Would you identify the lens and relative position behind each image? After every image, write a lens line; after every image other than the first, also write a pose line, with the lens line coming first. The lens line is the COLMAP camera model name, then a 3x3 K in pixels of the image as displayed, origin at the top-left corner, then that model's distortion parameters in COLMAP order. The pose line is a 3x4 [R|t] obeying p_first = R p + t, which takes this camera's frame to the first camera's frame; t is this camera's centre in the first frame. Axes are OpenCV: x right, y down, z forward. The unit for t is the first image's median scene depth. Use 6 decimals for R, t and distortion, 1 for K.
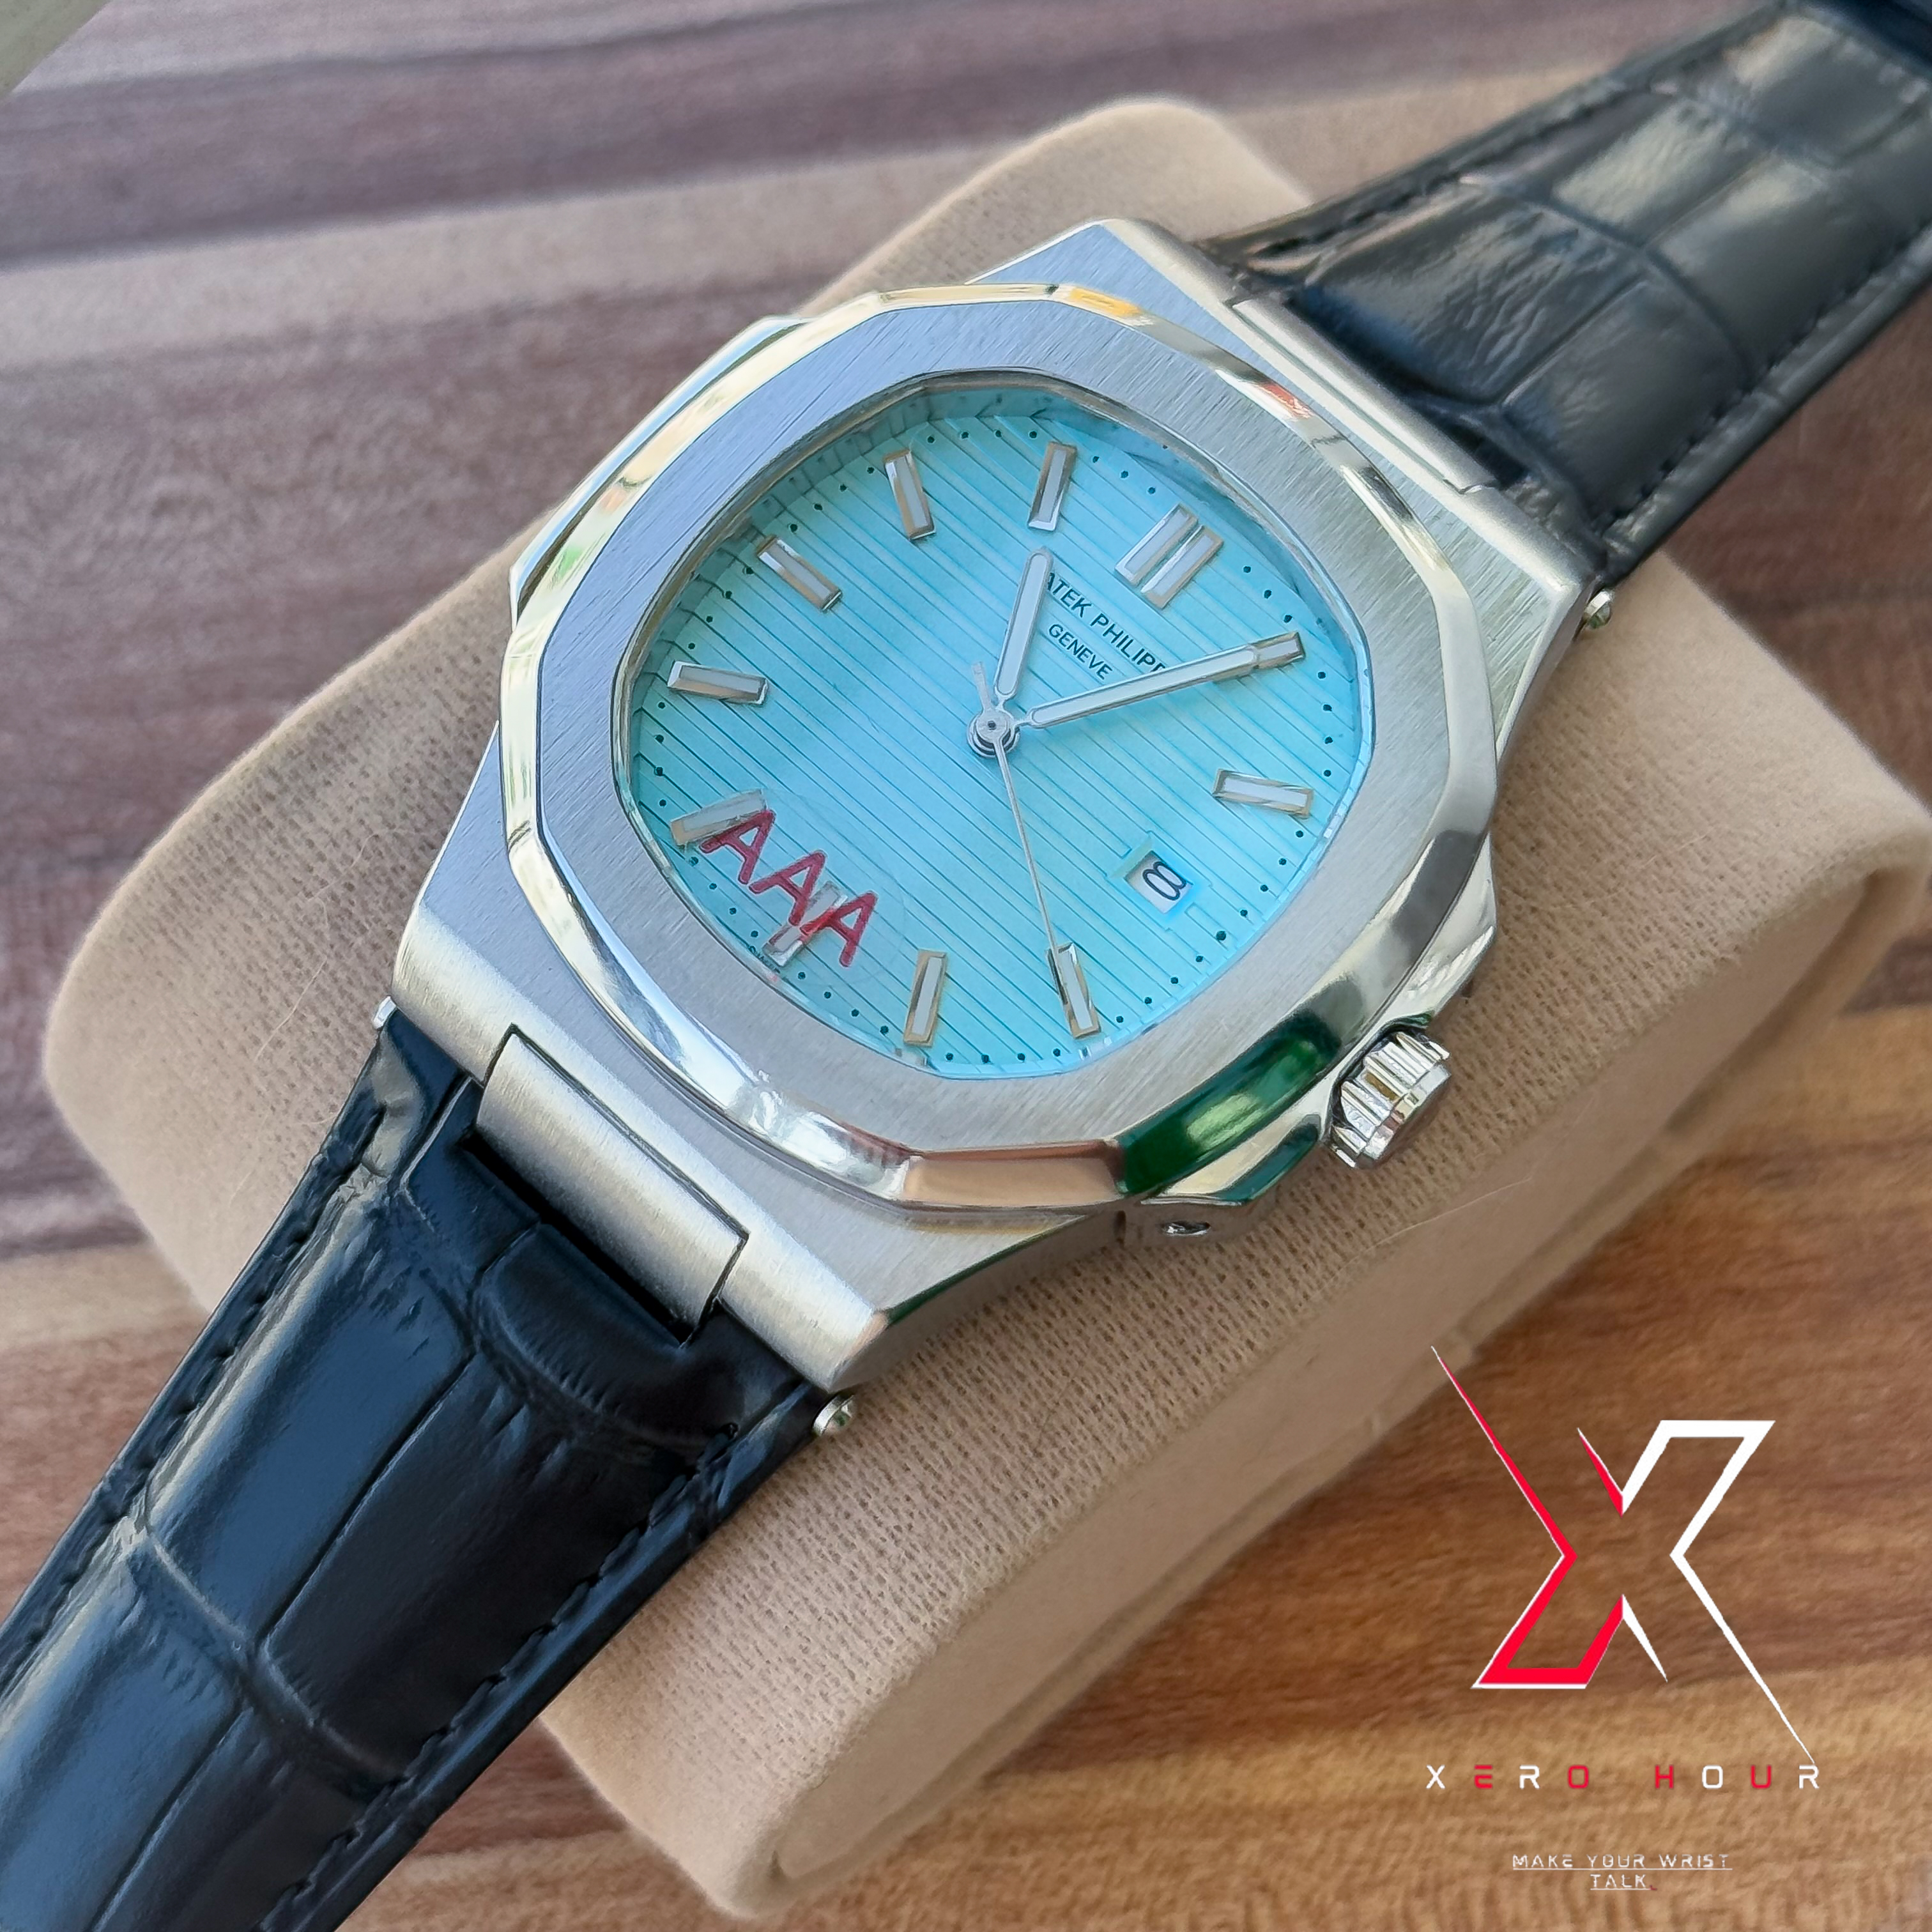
lens RADIAL K [[4146.2, 0, 966.0], [0, 4146.2, 966.0], [0, 0, 1]] dist [0.085419, 0.112582]
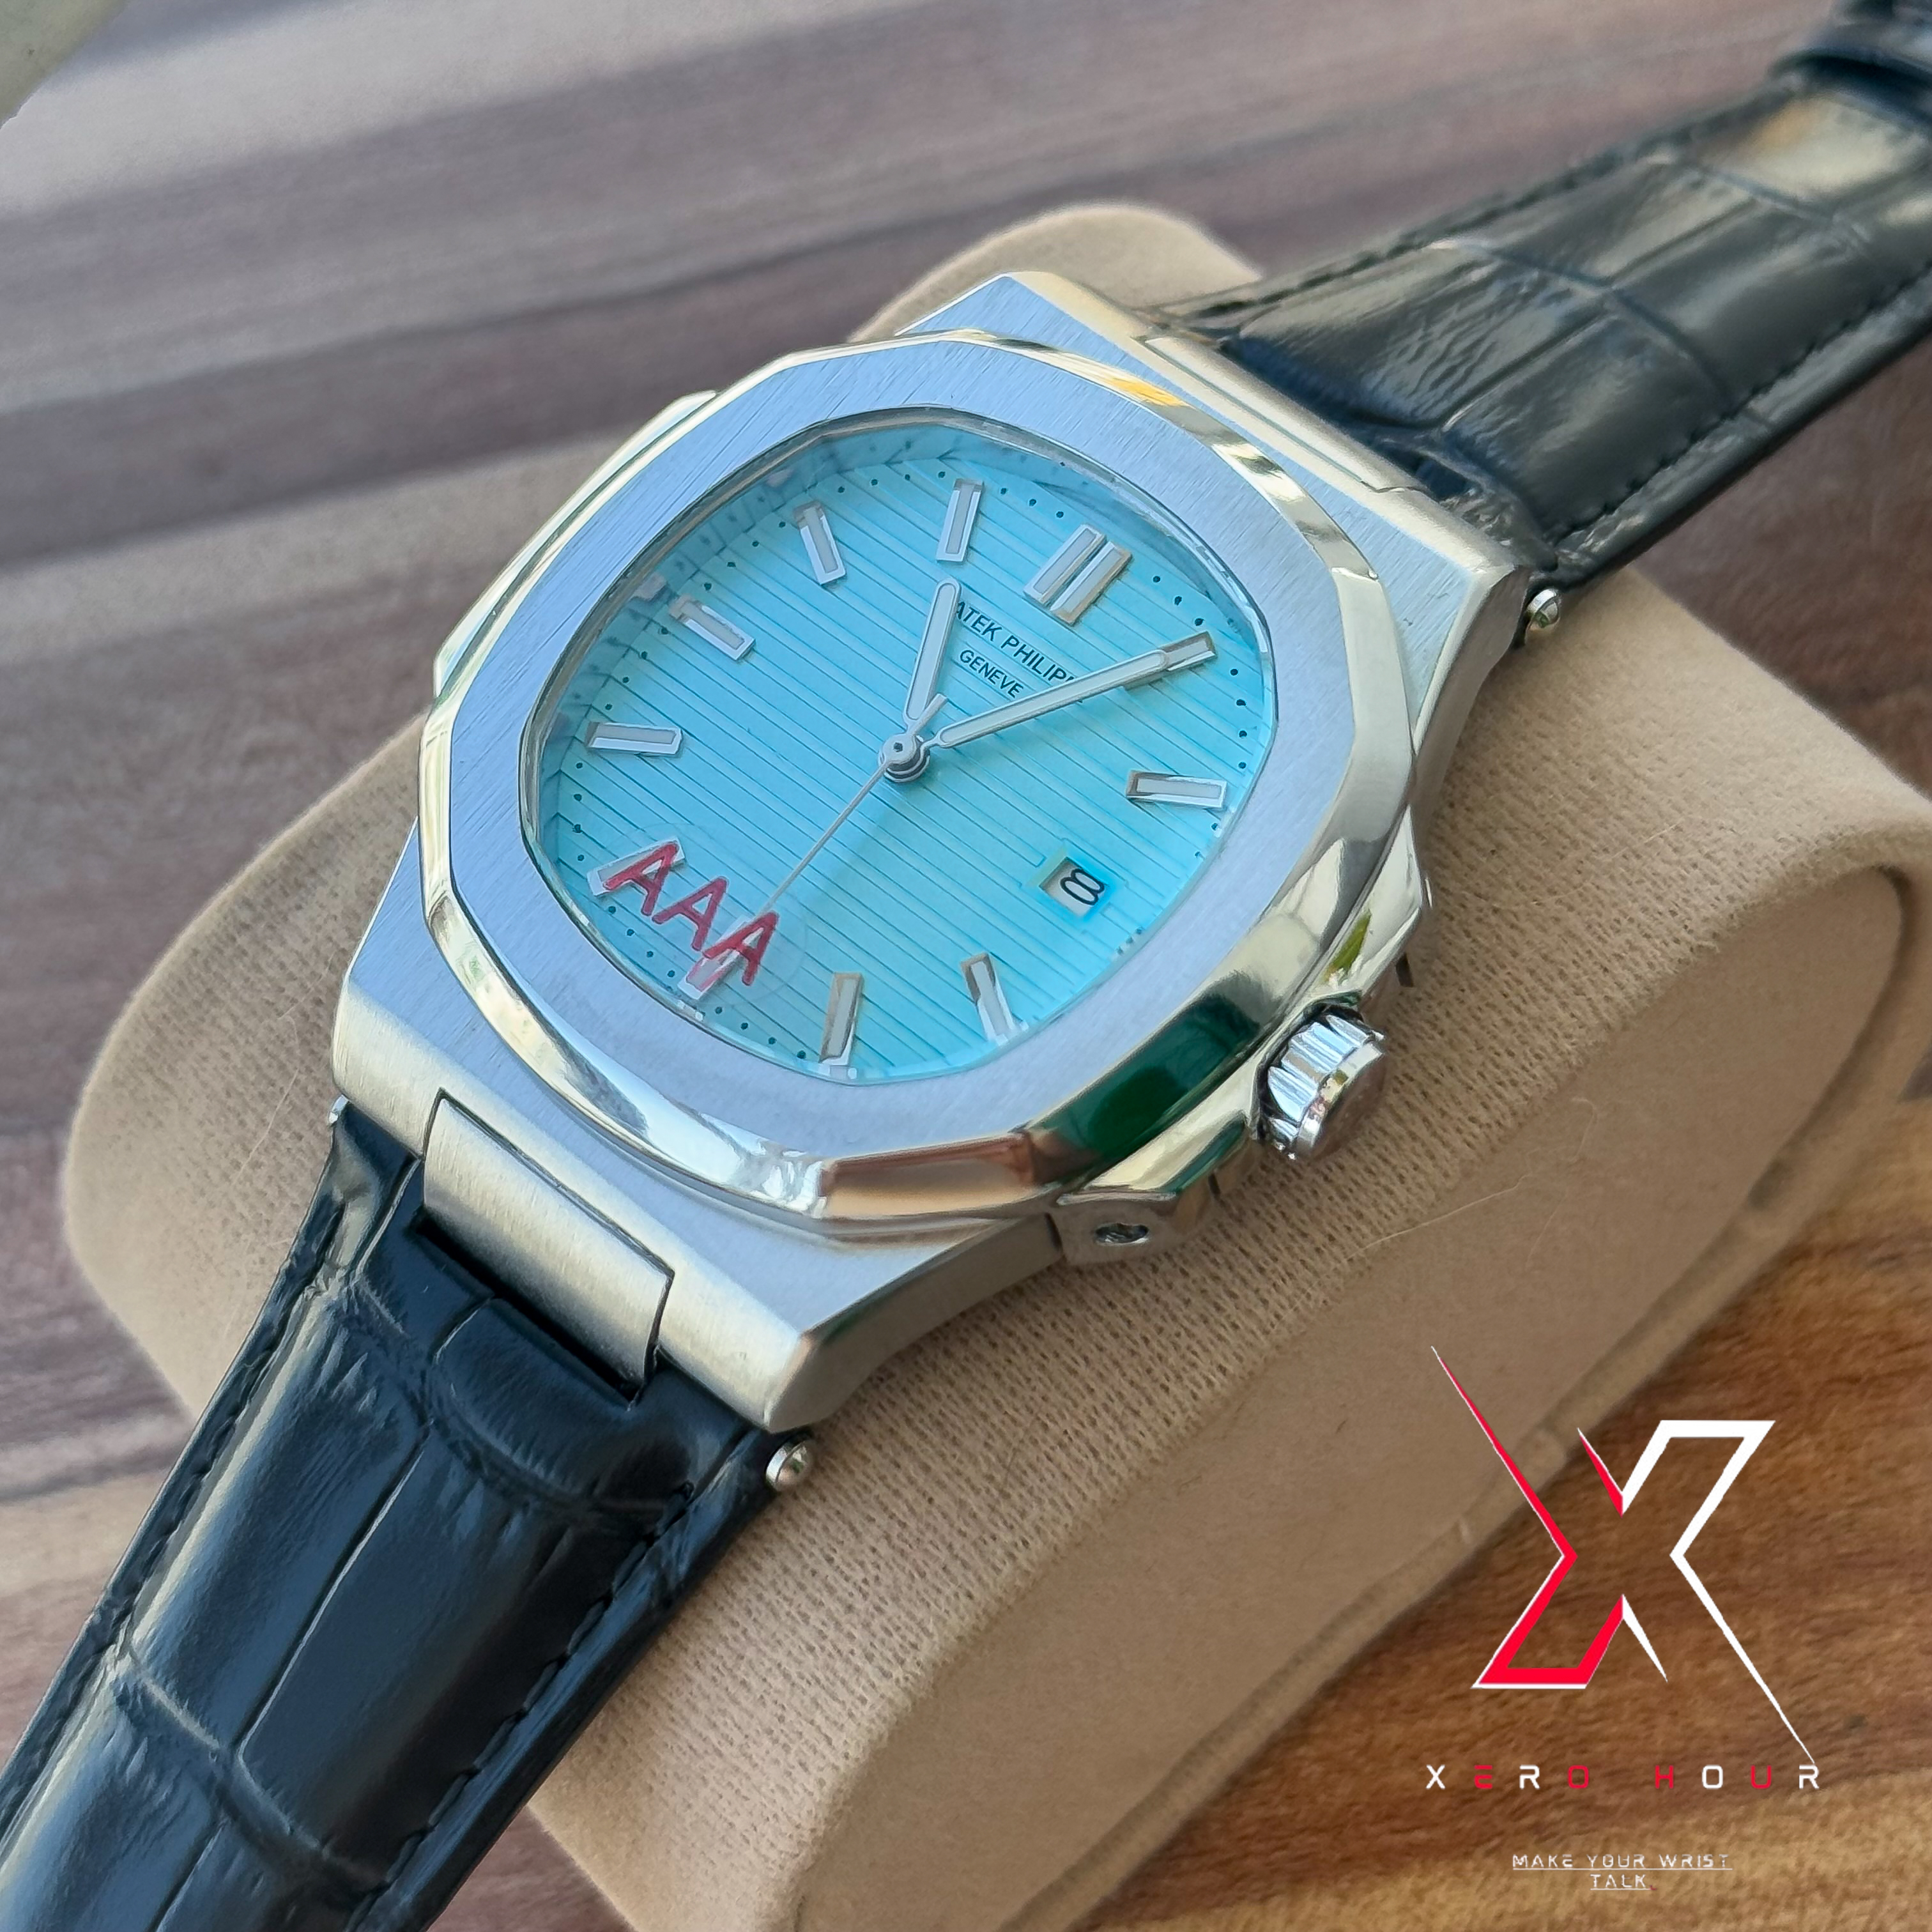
lens RADIAL K [[4146.2, 0, 966.0], [0, 4146.2, 966.0], [0, 0, 1]] dist [0.085419, 0.112582]
pose [[0.990573, -0.083110, -0.108892, 0.121446], [0.068731, 0.989165, -0.129729, 0.118722], [0.118494, 0.121022, 0.985552, 0.035571]]
